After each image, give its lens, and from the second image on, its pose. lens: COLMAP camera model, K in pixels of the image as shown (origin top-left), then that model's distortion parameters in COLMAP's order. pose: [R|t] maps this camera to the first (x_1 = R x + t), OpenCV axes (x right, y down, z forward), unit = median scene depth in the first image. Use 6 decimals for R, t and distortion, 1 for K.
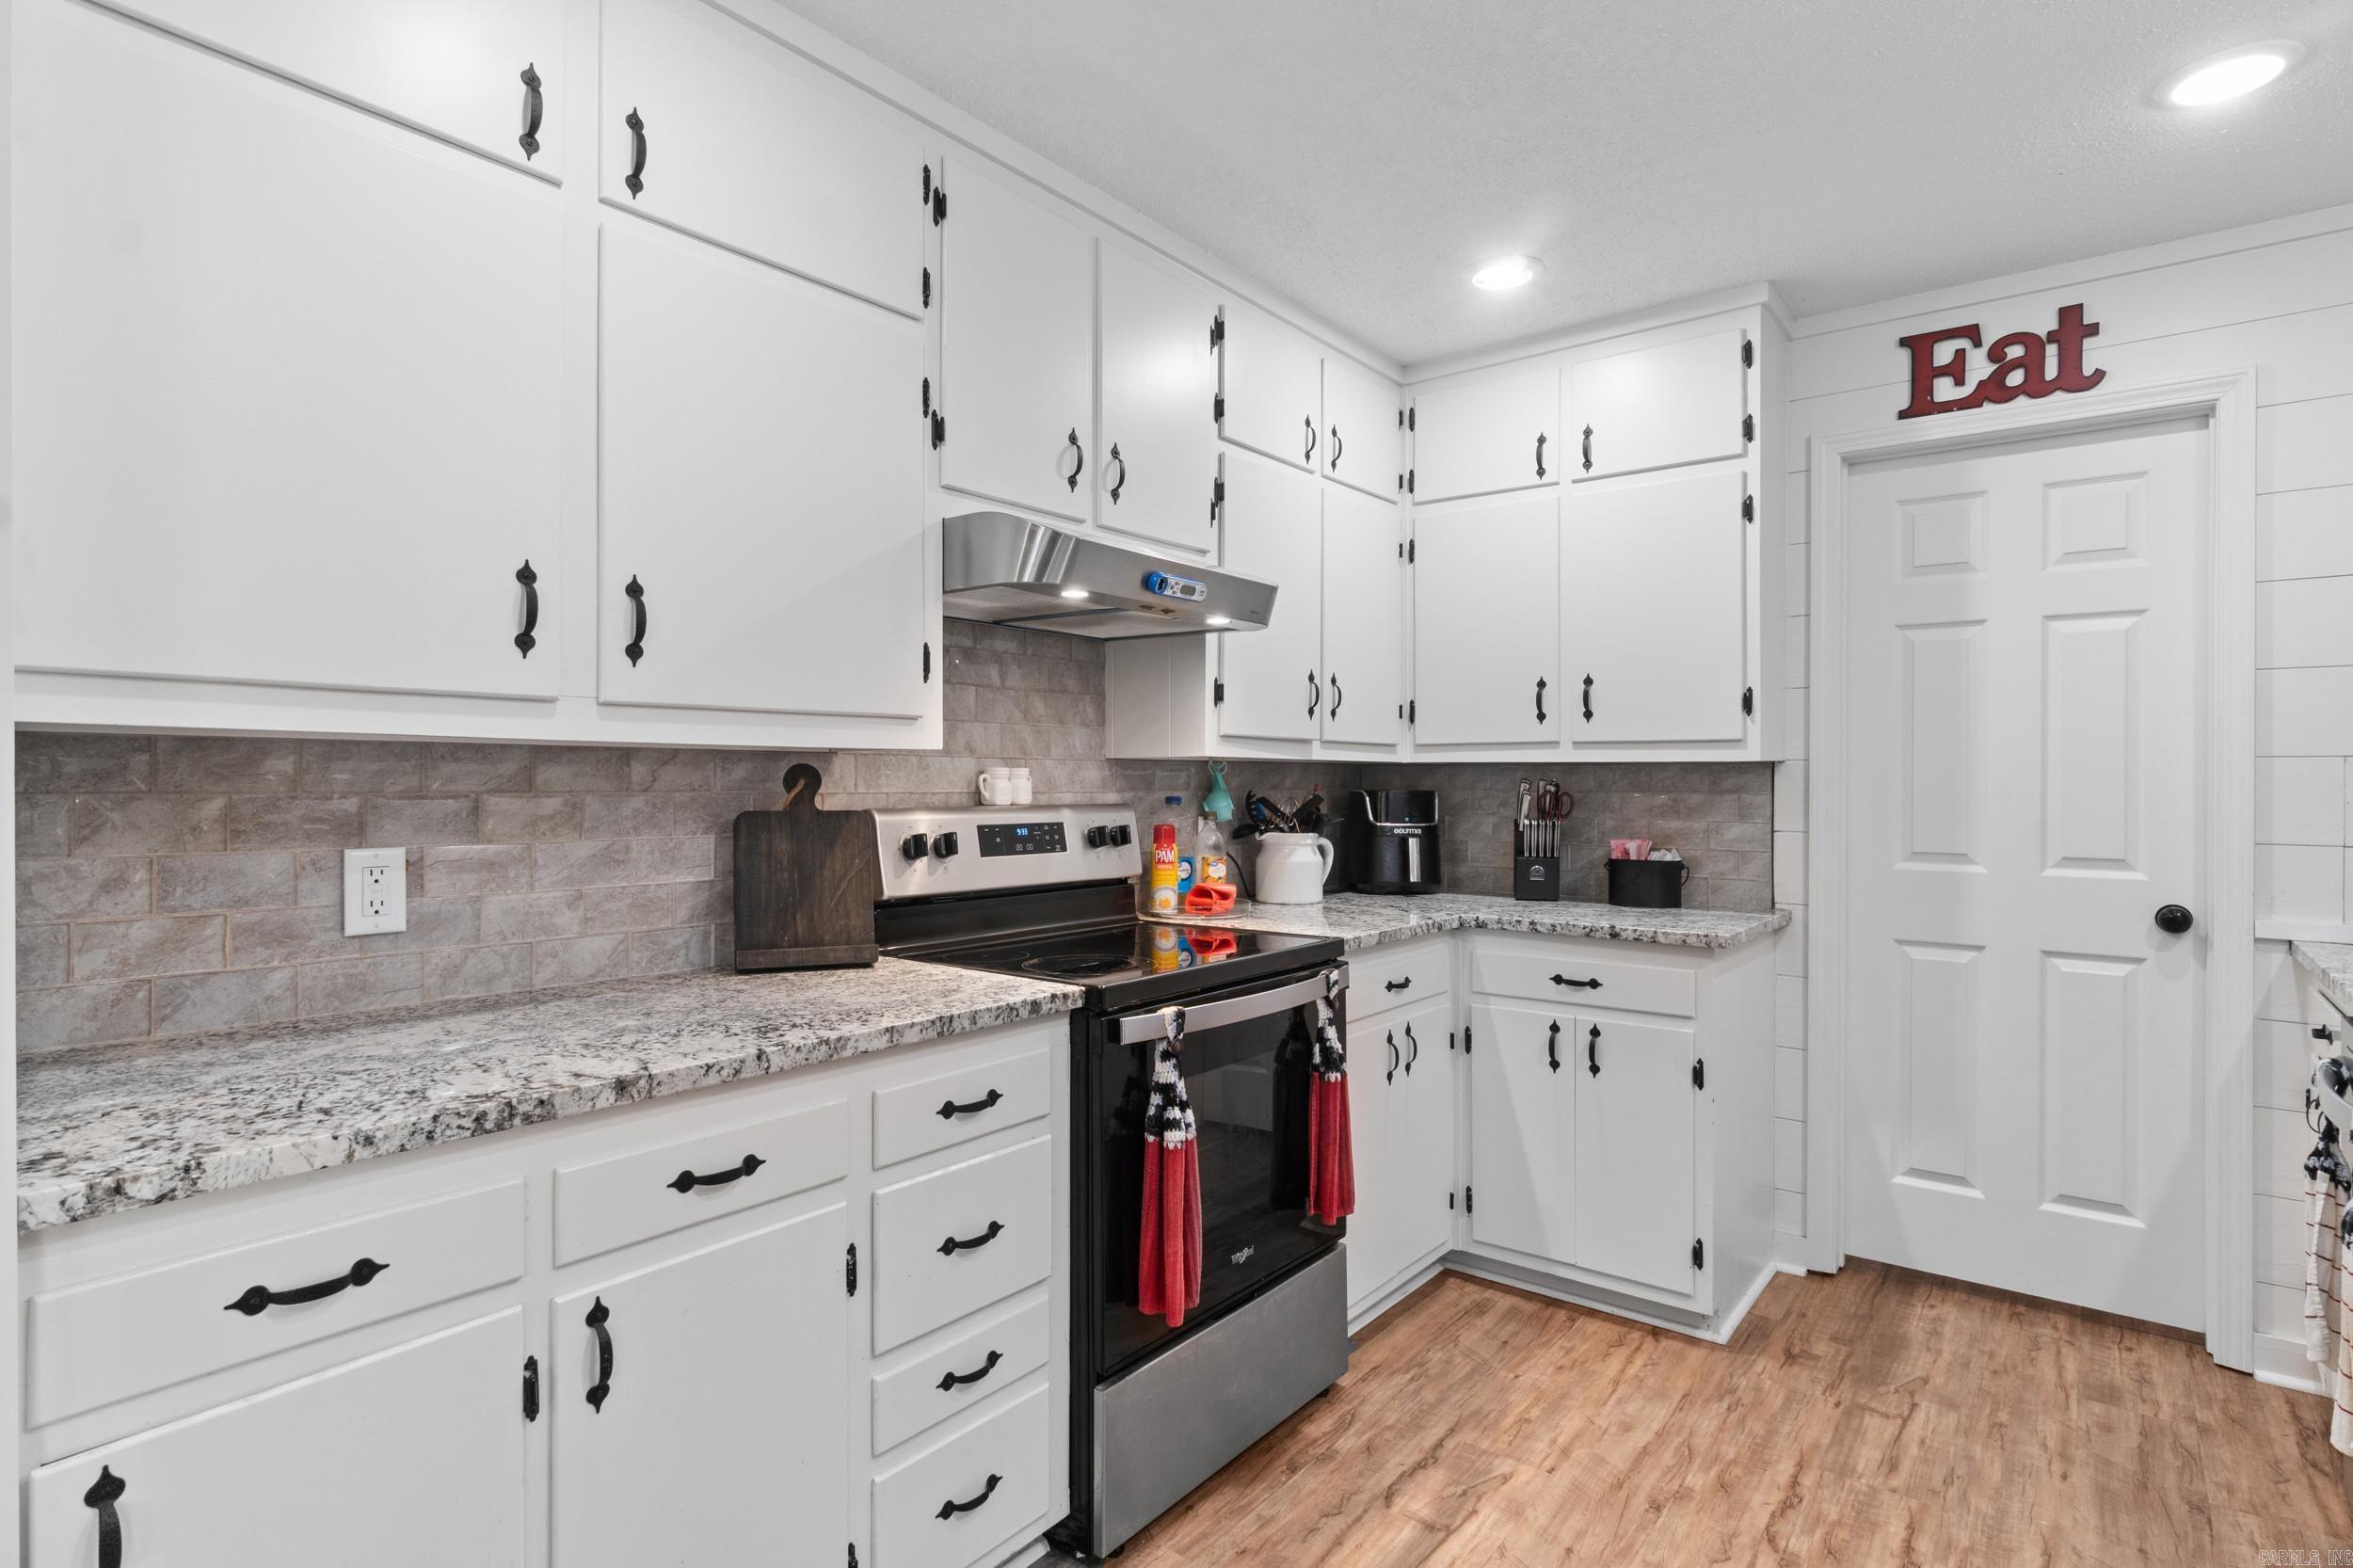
lens RADIAL K [[1192.8, 0, 1160.5], [0, 1192.8, 774.0], [0, 0, 1]] dist [-0.005910, 0.004492]
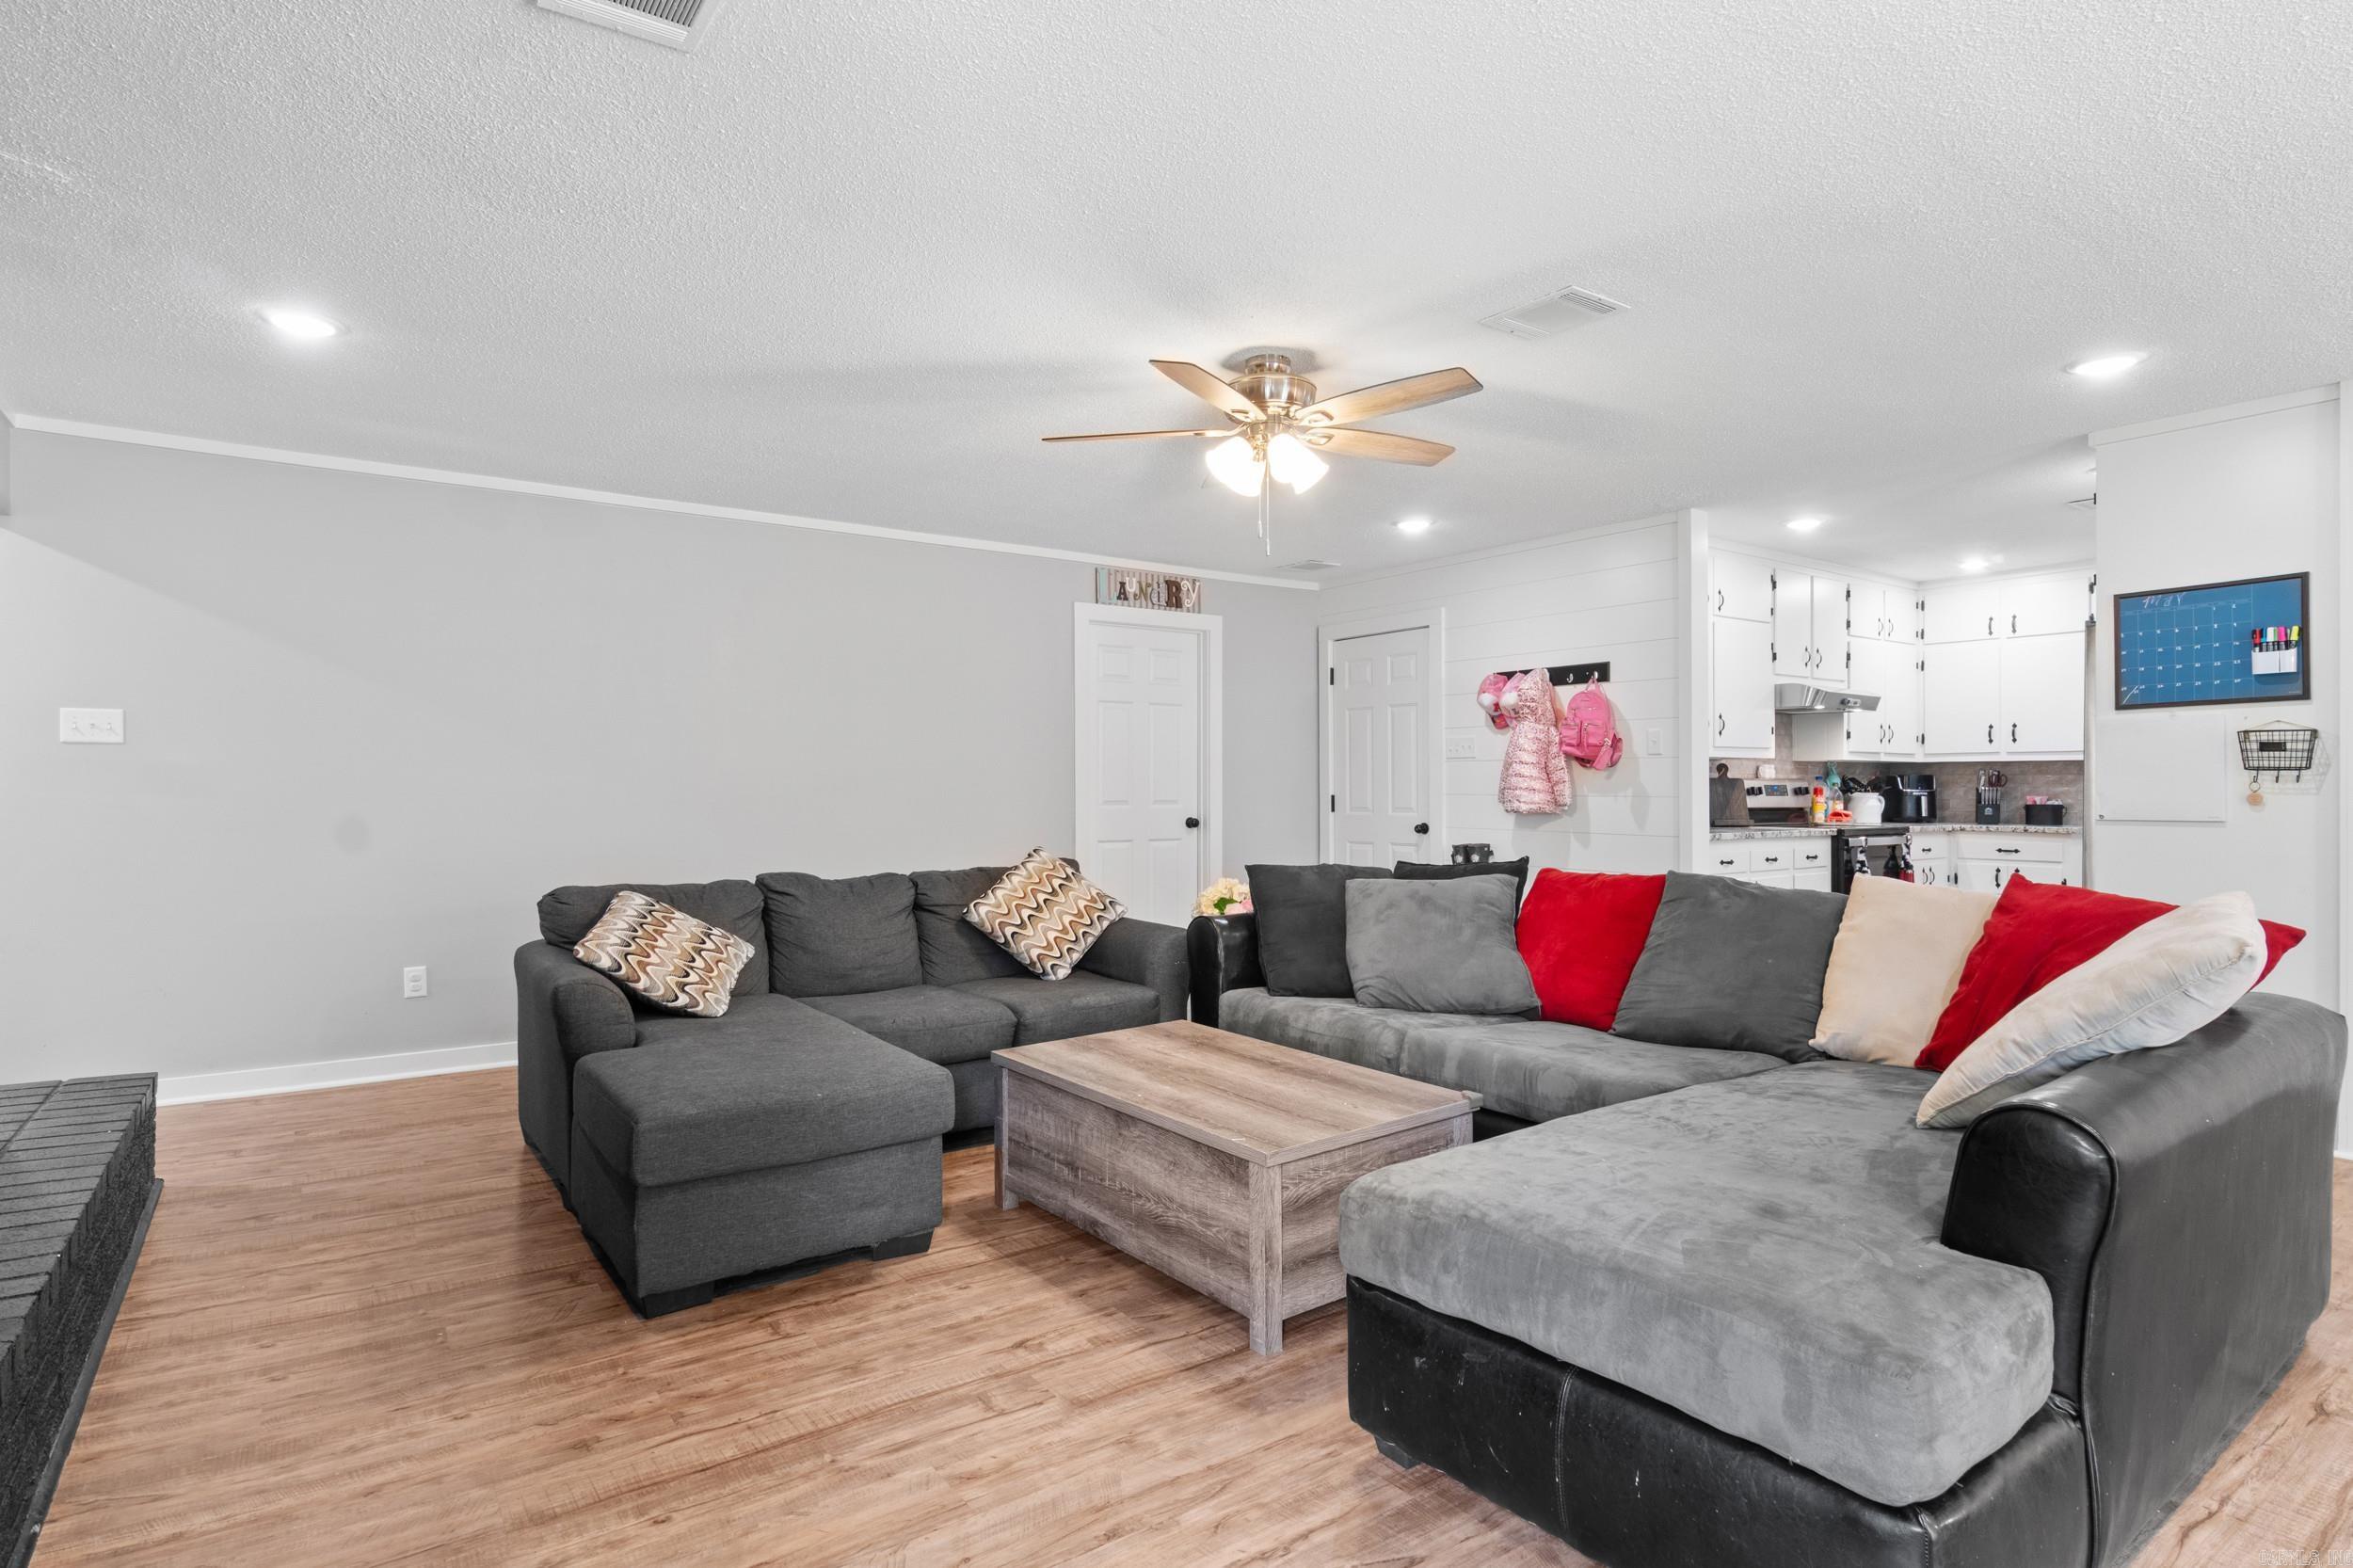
lens RADIAL K [[1192.8, 0, 1177.2], [0, 1192.8, 788.4], [0, 0, 1]] dist [-0.005910, 0.004492]
pose [[0.960923, -0.001616, -0.276812, -0.619222], [0.003497, 0.999974, 0.006303, 0.025171], [0.276795, -0.007025, 0.960903, -1.837393]]
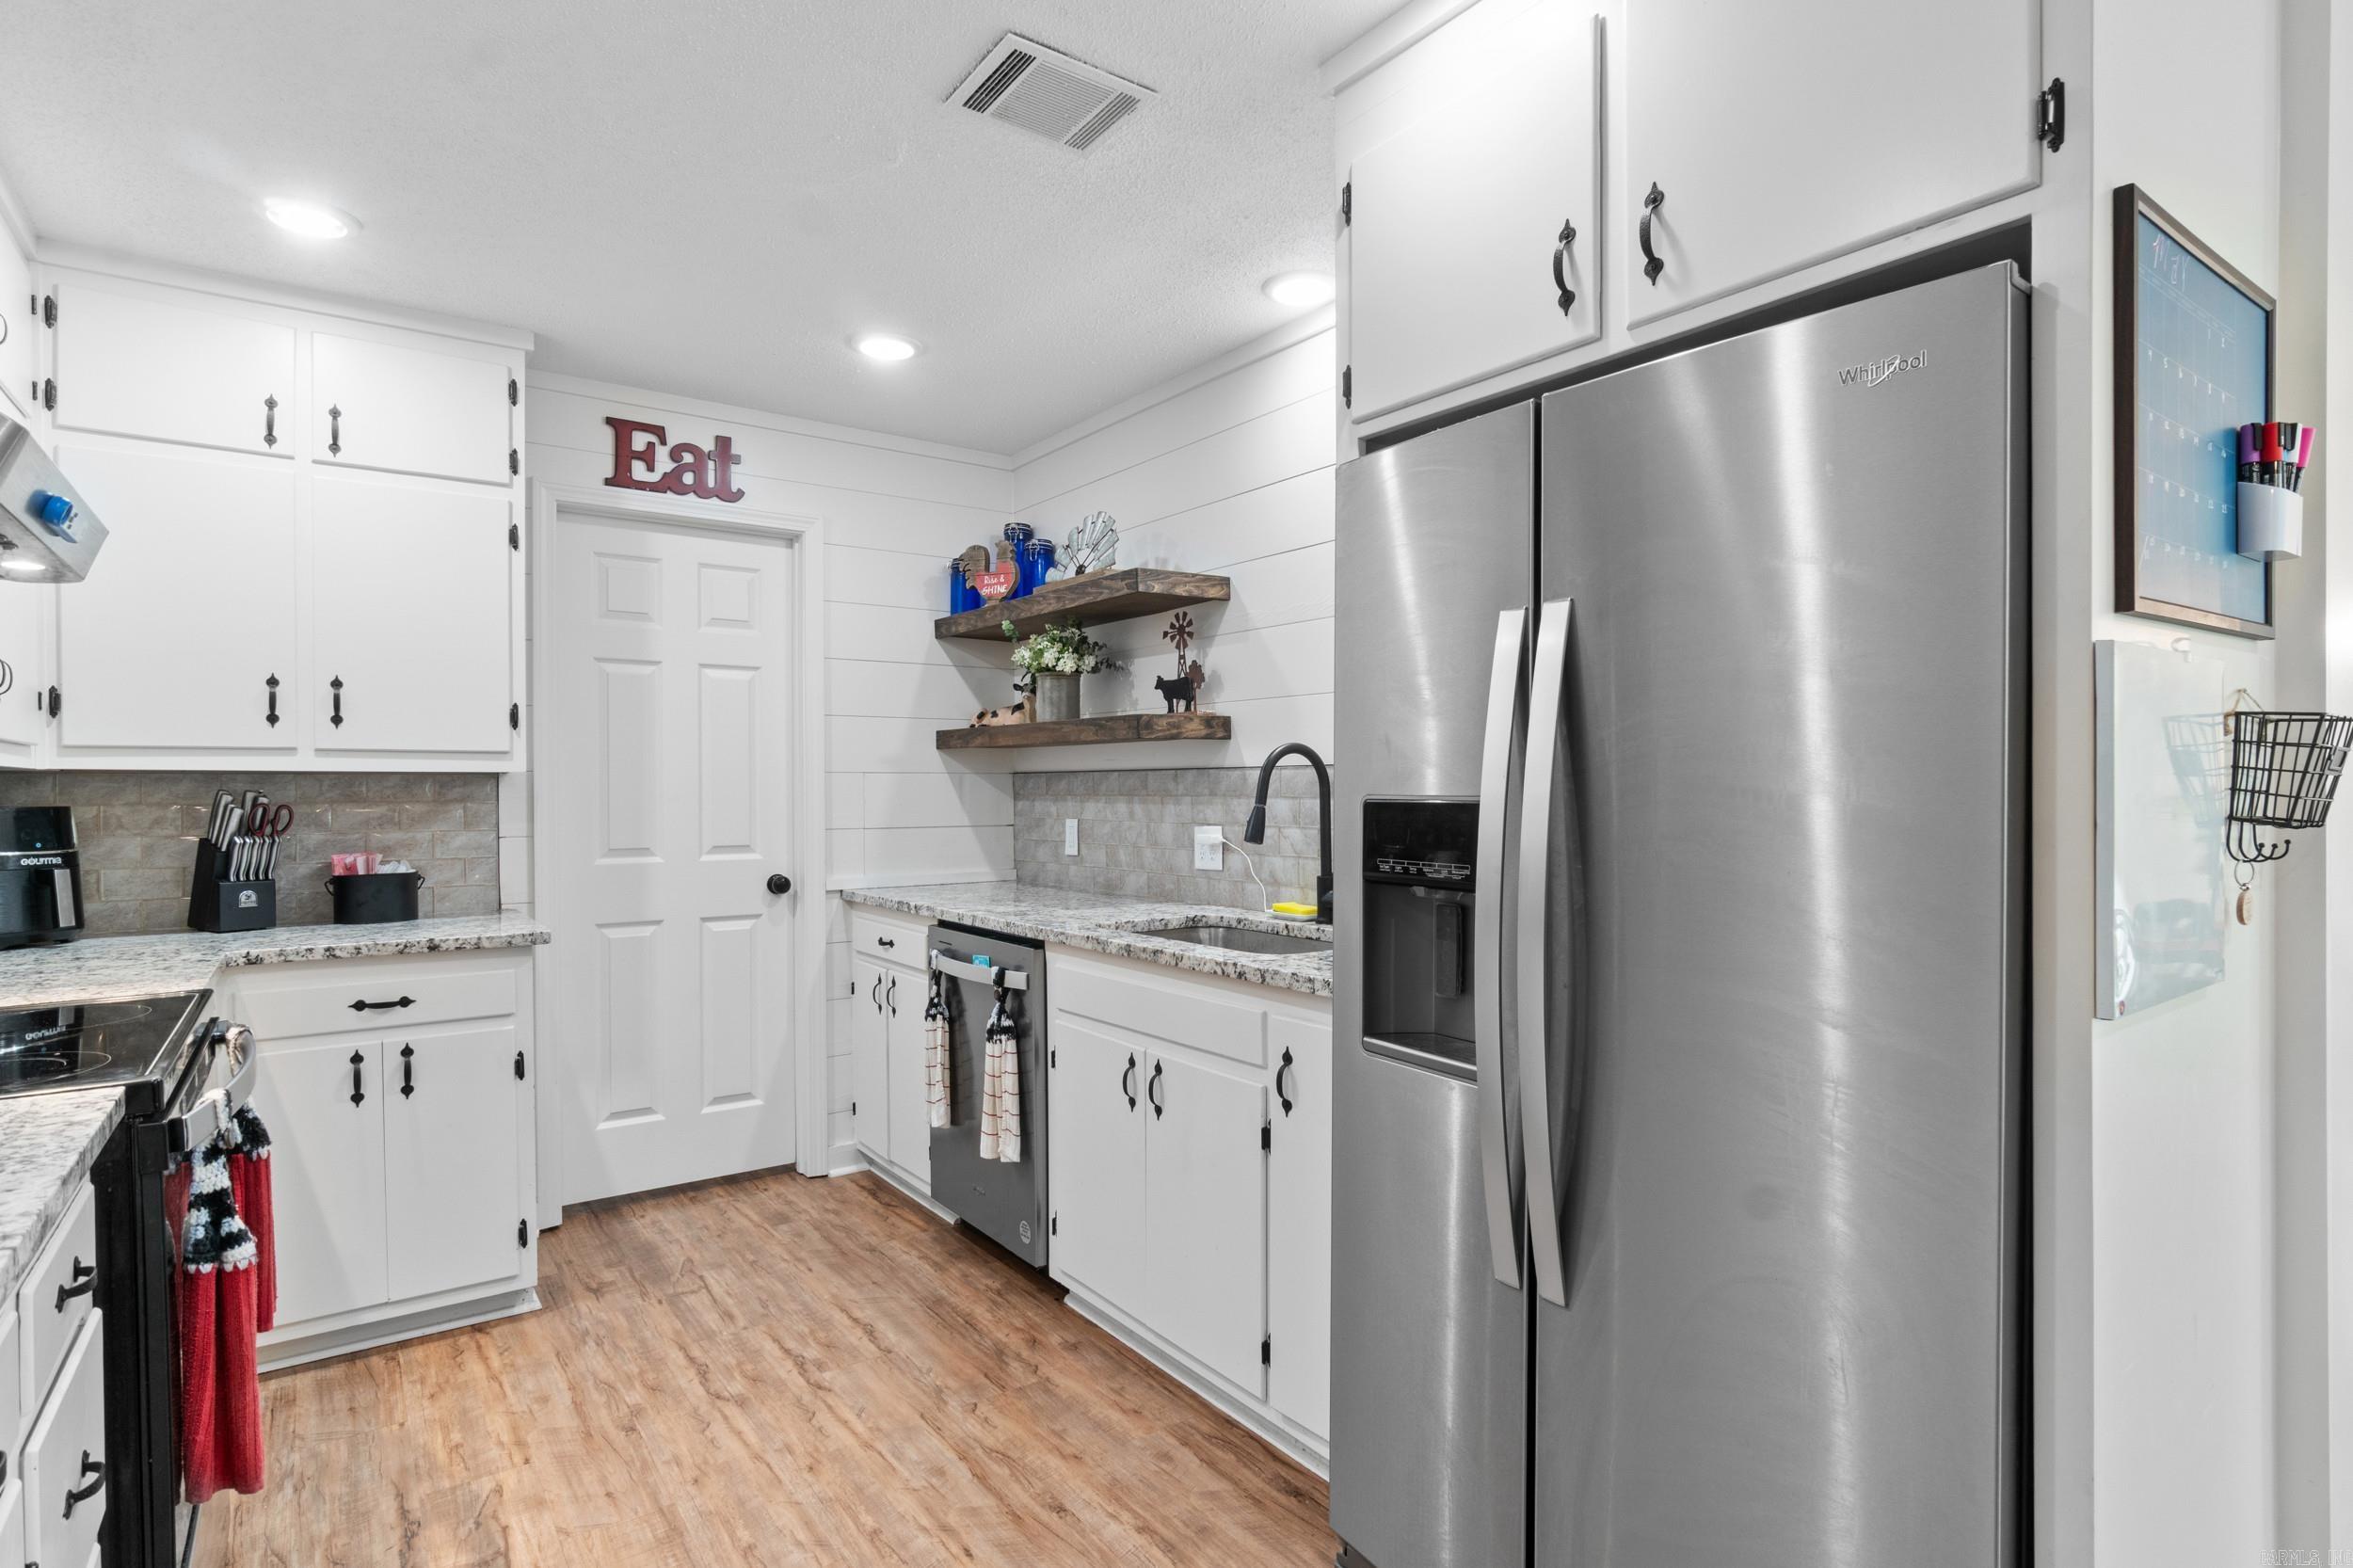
lens RADIAL K [[1192.8, 0, 1169.5], [0, 1192.8, 790.9], [0, 0, 1]] dist [-0.005910, 0.004492]
pose [[0.270189, -0.006748, 0.962784, -0.395048], [0.001079, 0.999977, 0.006706, -0.000374], [-0.962807, -0.000773, 0.270190, 0.146131]]
